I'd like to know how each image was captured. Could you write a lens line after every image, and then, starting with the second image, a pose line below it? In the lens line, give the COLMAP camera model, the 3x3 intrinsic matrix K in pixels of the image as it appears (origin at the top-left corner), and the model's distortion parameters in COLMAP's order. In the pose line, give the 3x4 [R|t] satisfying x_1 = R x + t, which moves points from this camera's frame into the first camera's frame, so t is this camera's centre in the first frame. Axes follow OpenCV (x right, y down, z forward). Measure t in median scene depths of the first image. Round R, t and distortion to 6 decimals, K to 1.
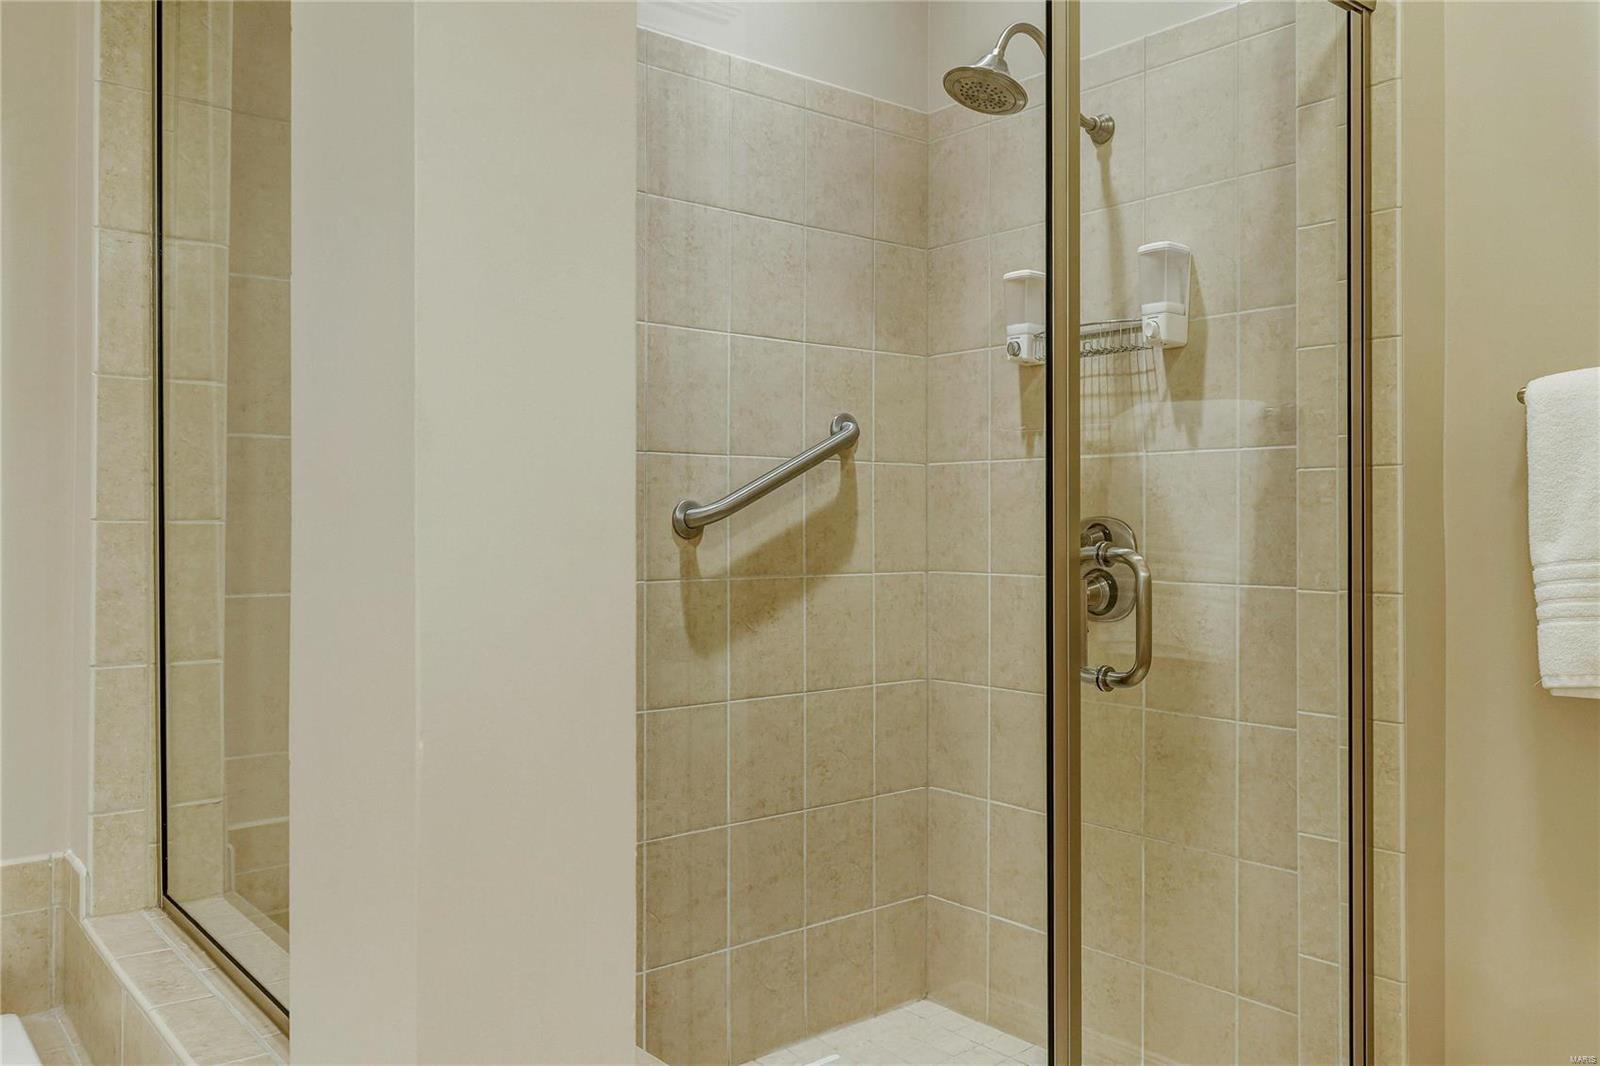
lens RADIAL K [[1240.1, 0, 800.6], [0, 1240.1, 534.7], [0, 0, 1]] dist [0.009285, 0.001274]
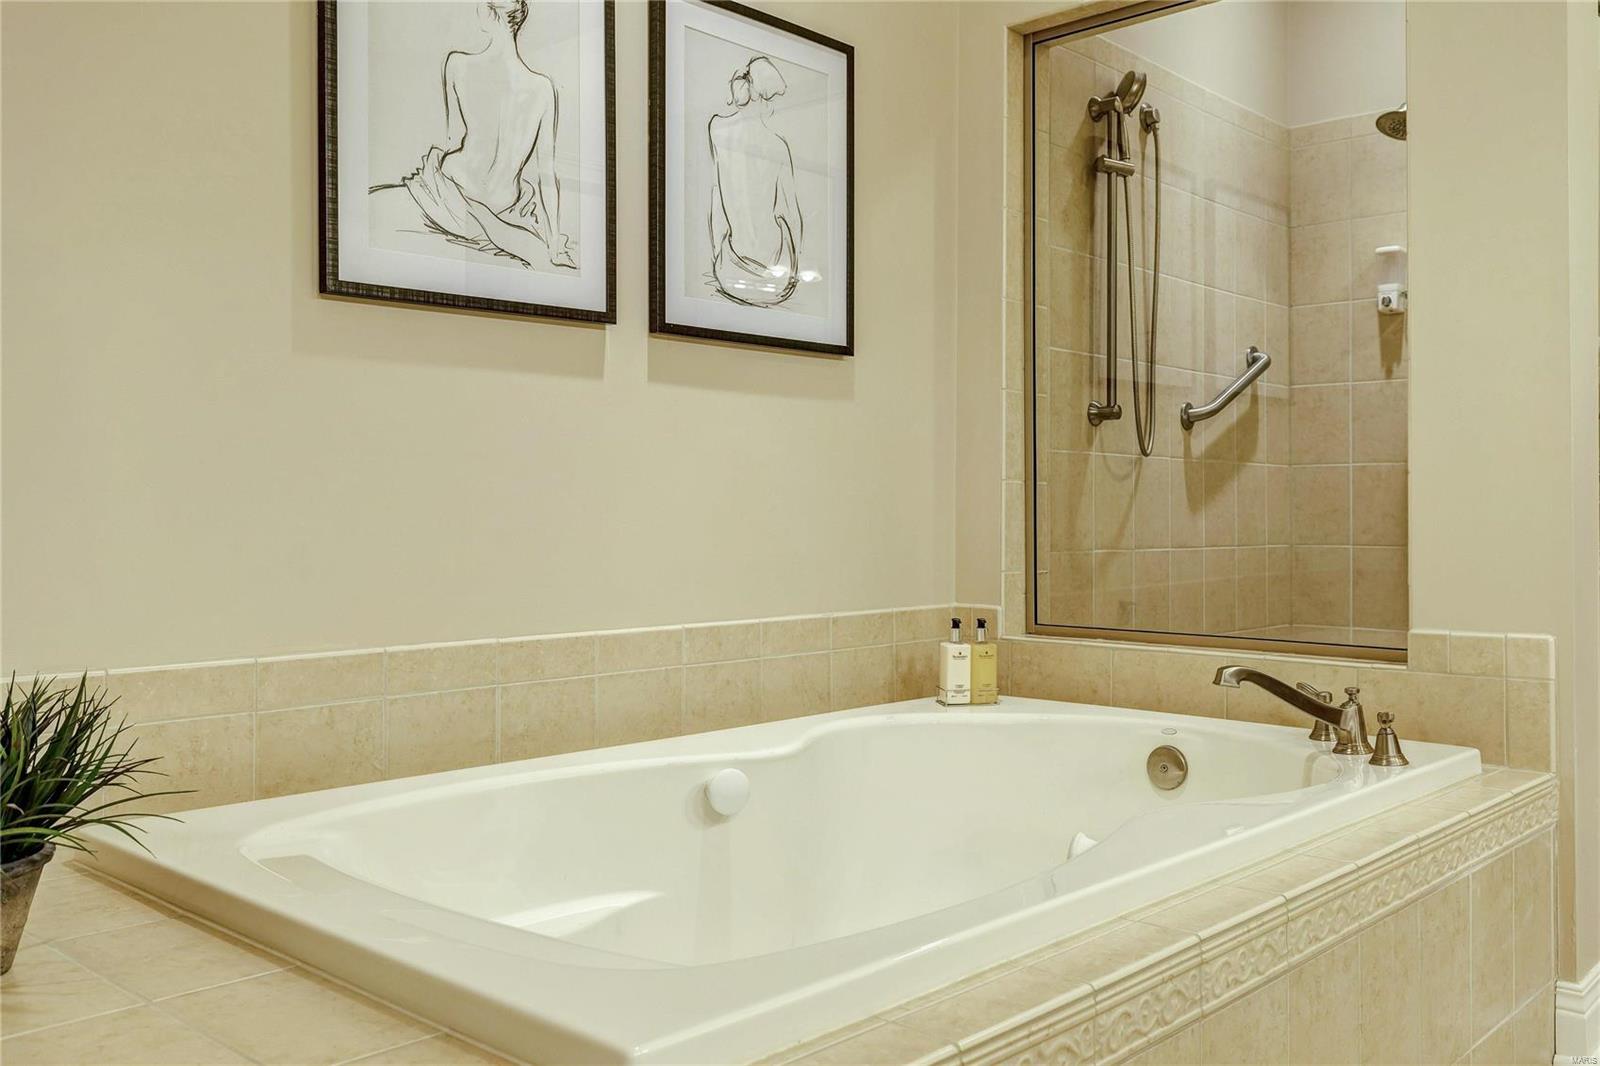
lens RADIAL K [[1418.4, 0, 799.2], [0, 1418.4, 523.3], [0, 0, 1]] dist [0.001322, -0.008630]
pose [[0.991349, 0.001547, 0.131240, -0.687896], [-0.000748, 0.999981, -0.006142, 0.111295], [-0.131247, 0.005991, 0.991332, -0.504599]]
